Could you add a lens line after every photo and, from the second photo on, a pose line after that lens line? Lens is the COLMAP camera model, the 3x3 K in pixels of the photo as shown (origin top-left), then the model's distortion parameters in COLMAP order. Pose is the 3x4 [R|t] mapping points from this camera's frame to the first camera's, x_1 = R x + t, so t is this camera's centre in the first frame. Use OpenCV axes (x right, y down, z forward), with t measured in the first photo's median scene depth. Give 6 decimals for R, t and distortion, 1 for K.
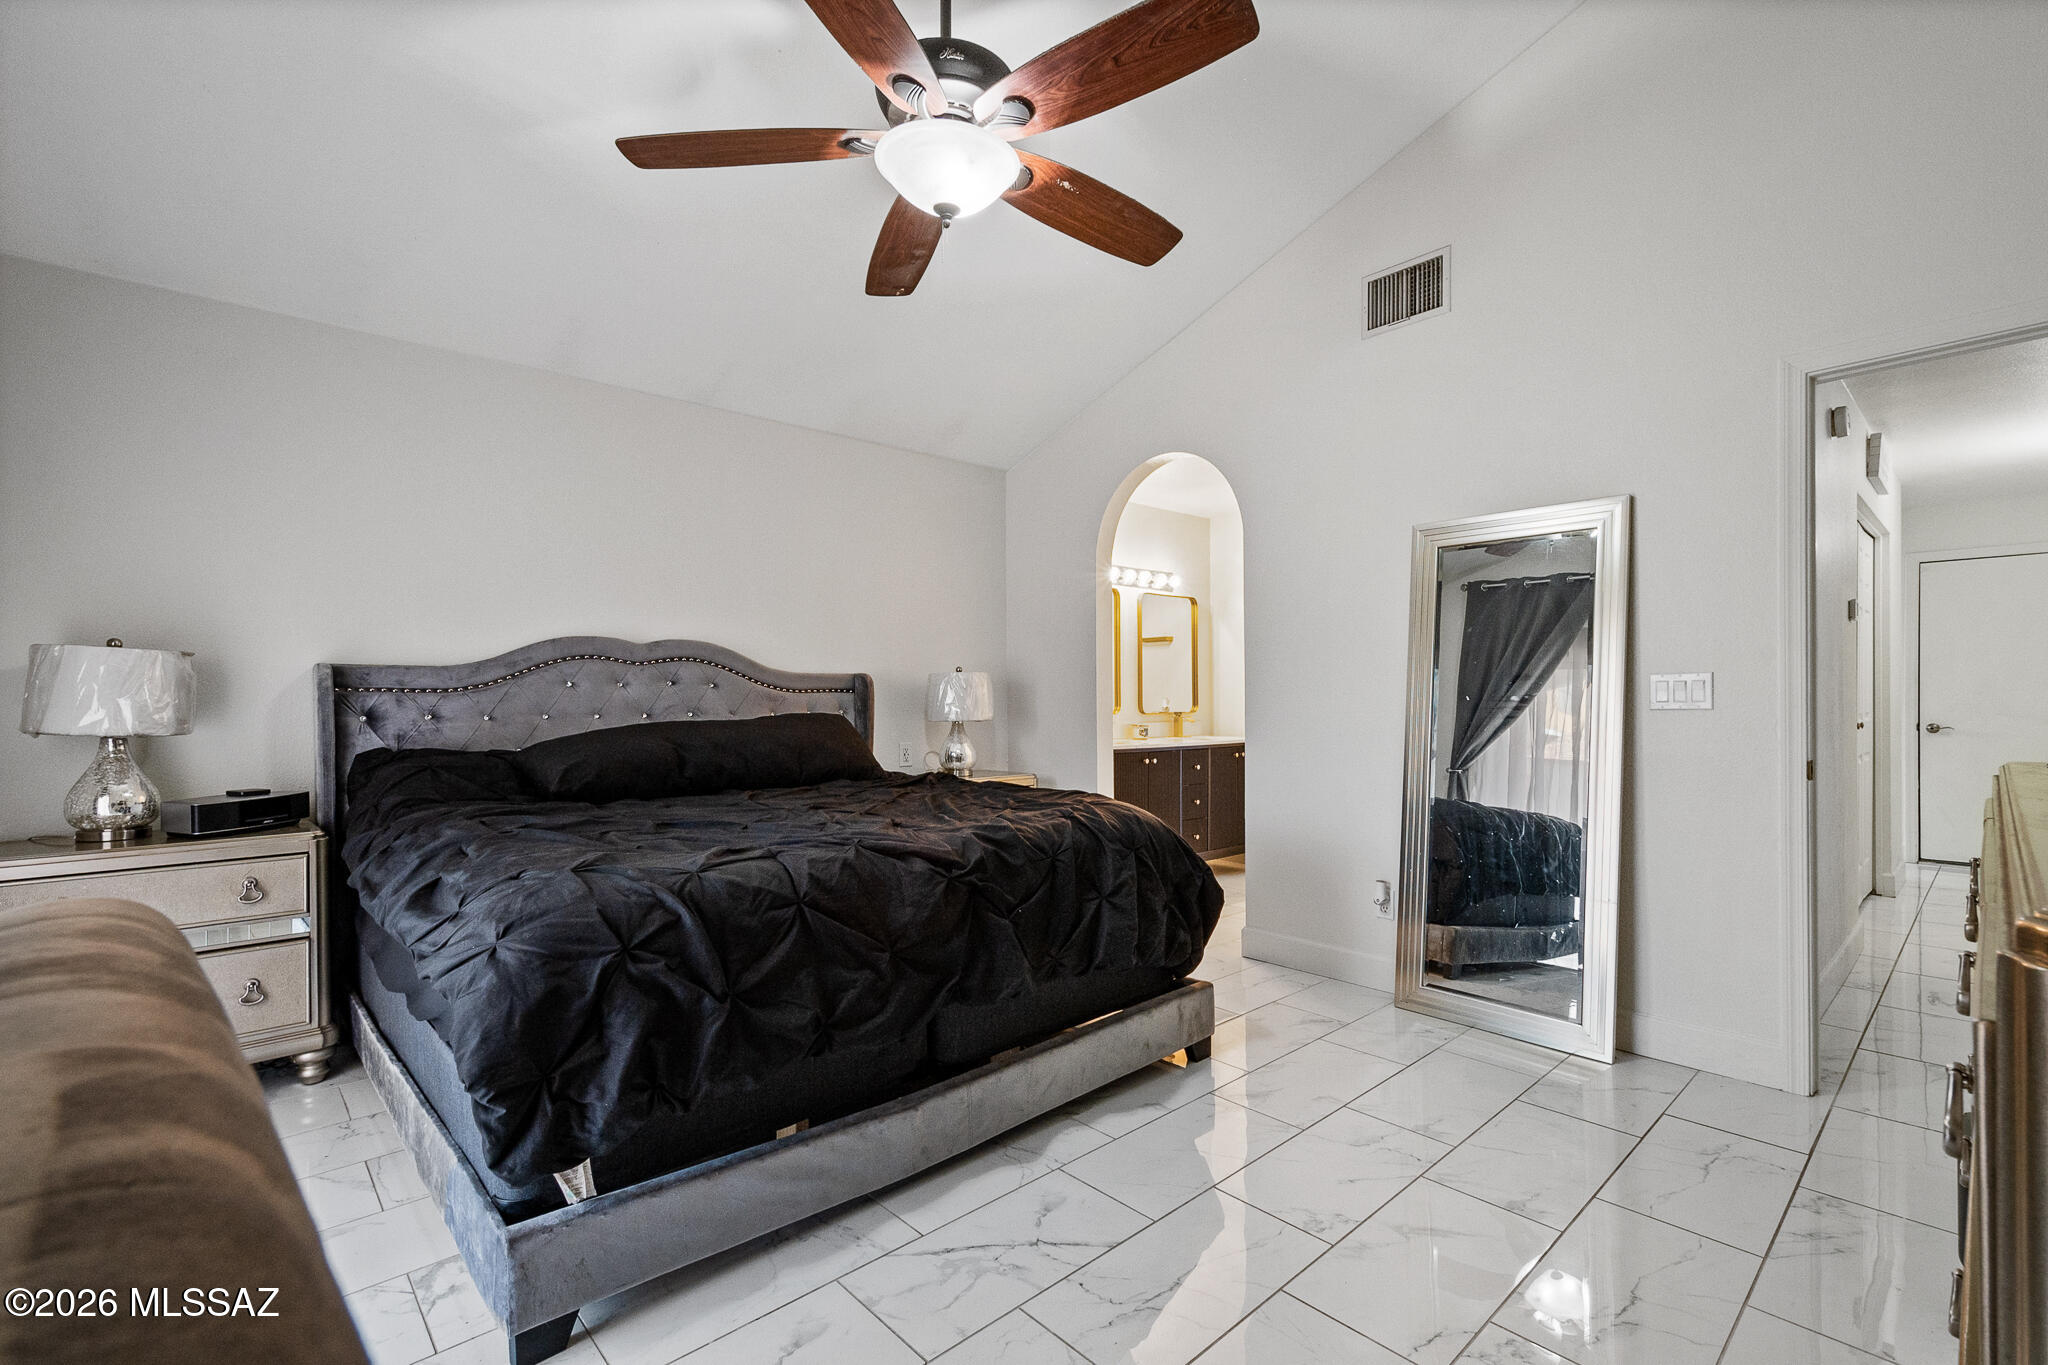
lens RADIAL K [[911.7, 0, 1032.8], [0, 911.7, 691.9], [0, 0, 1]] dist [0.006037, 0.000816]
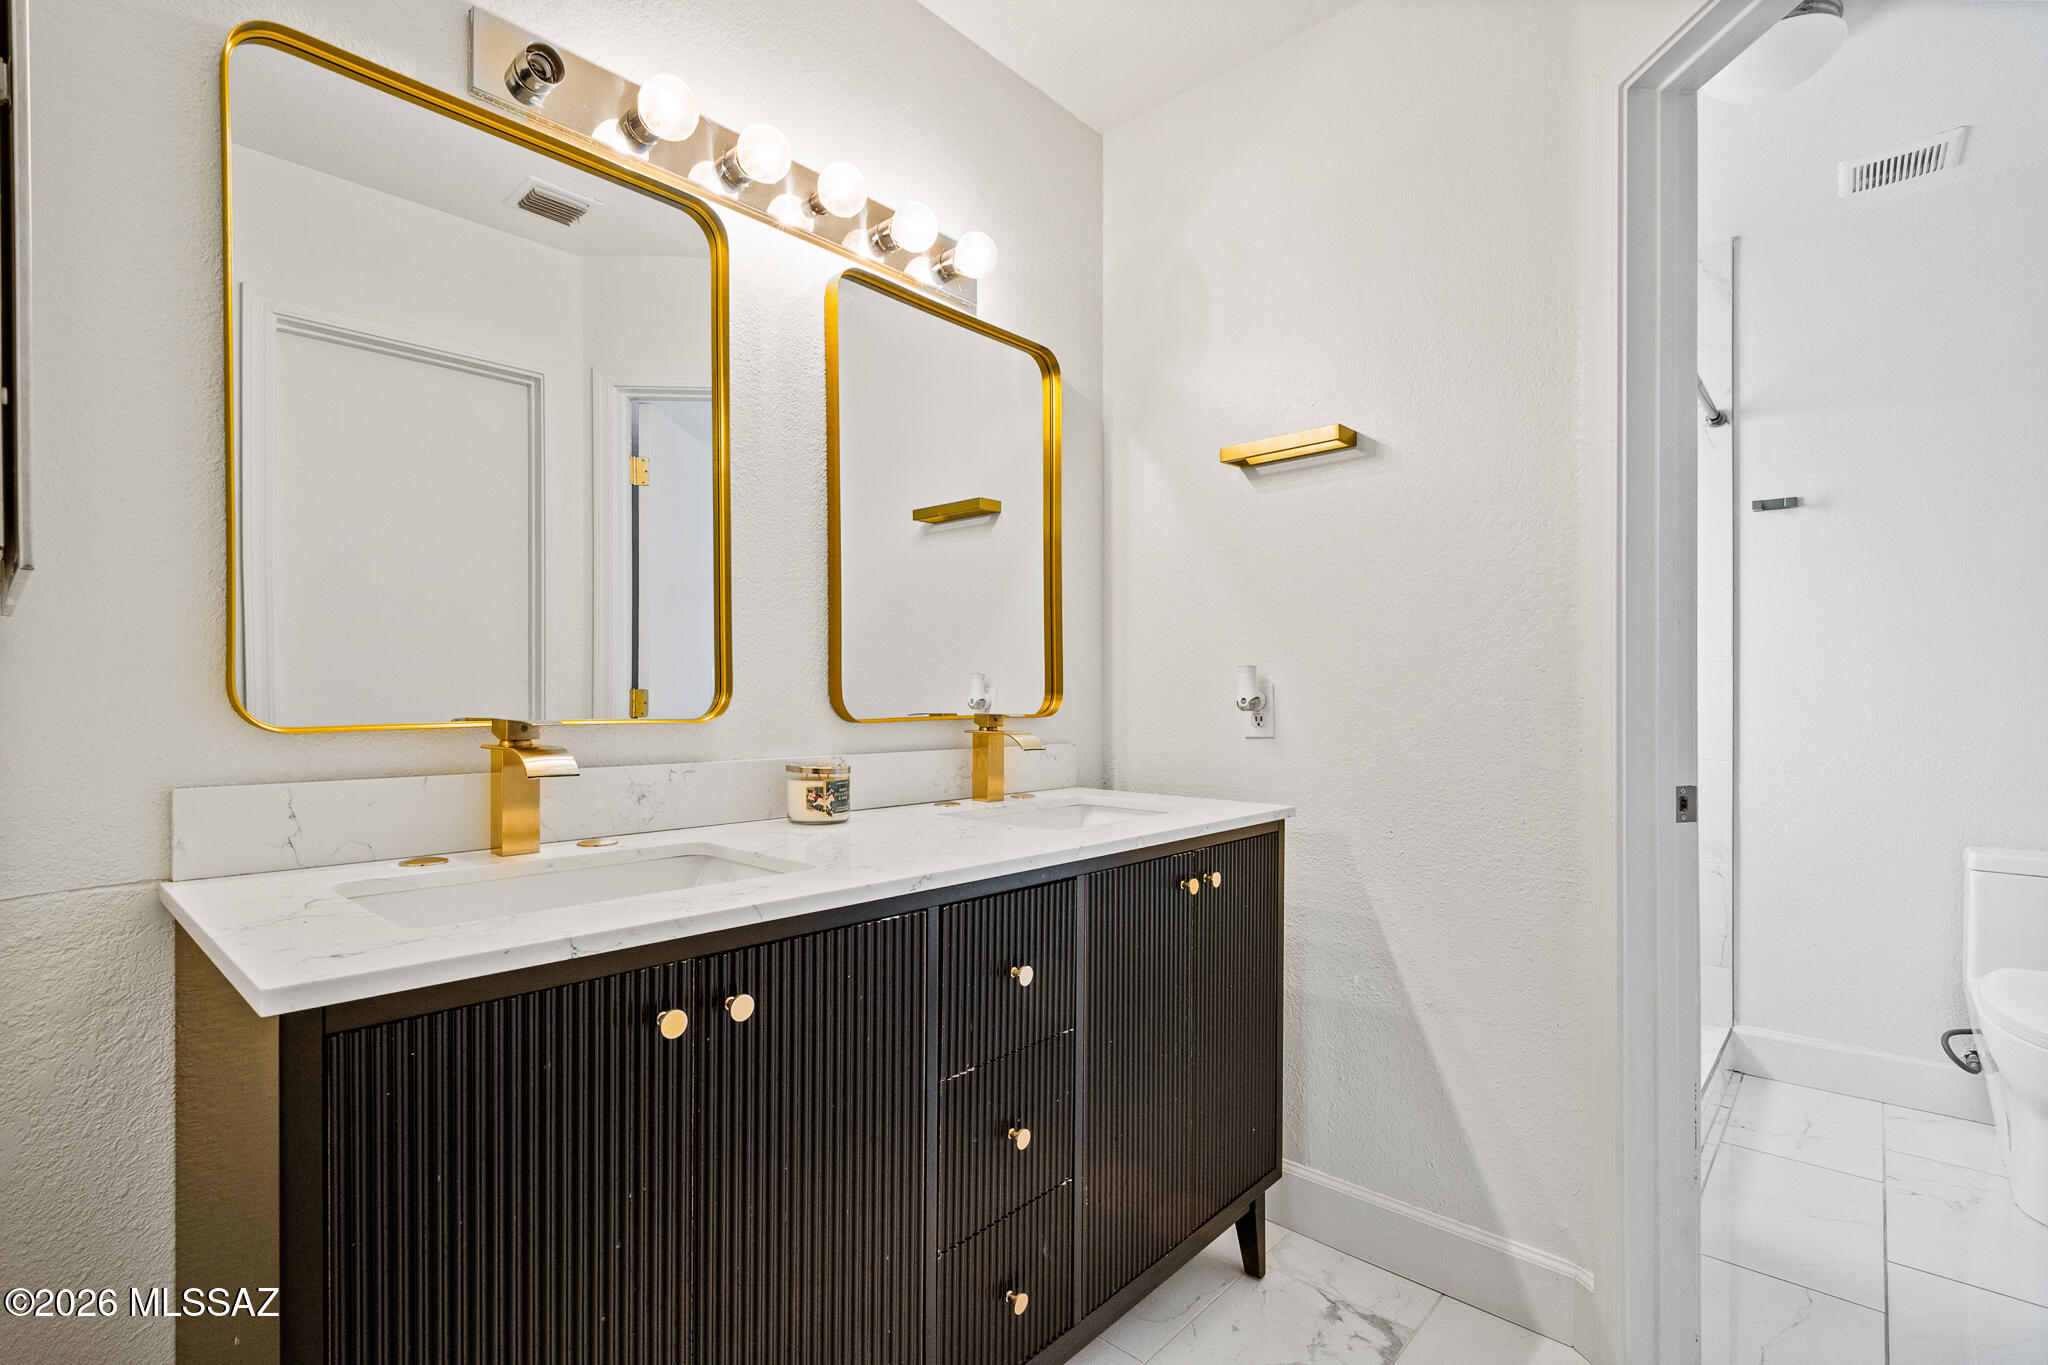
lens RADIAL K [[964.2, 0, 1028.7], [0, 964.2, 687.9], [0, 0, 1]] dist [0.005807, -0.001724]
pose [[0.995781, 0.005559, 0.091591, 0.143787], [-0.005063, 0.999971, -0.005646, 0.014739], [-0.091620, 0.005159, 0.995781, 0.690369]]
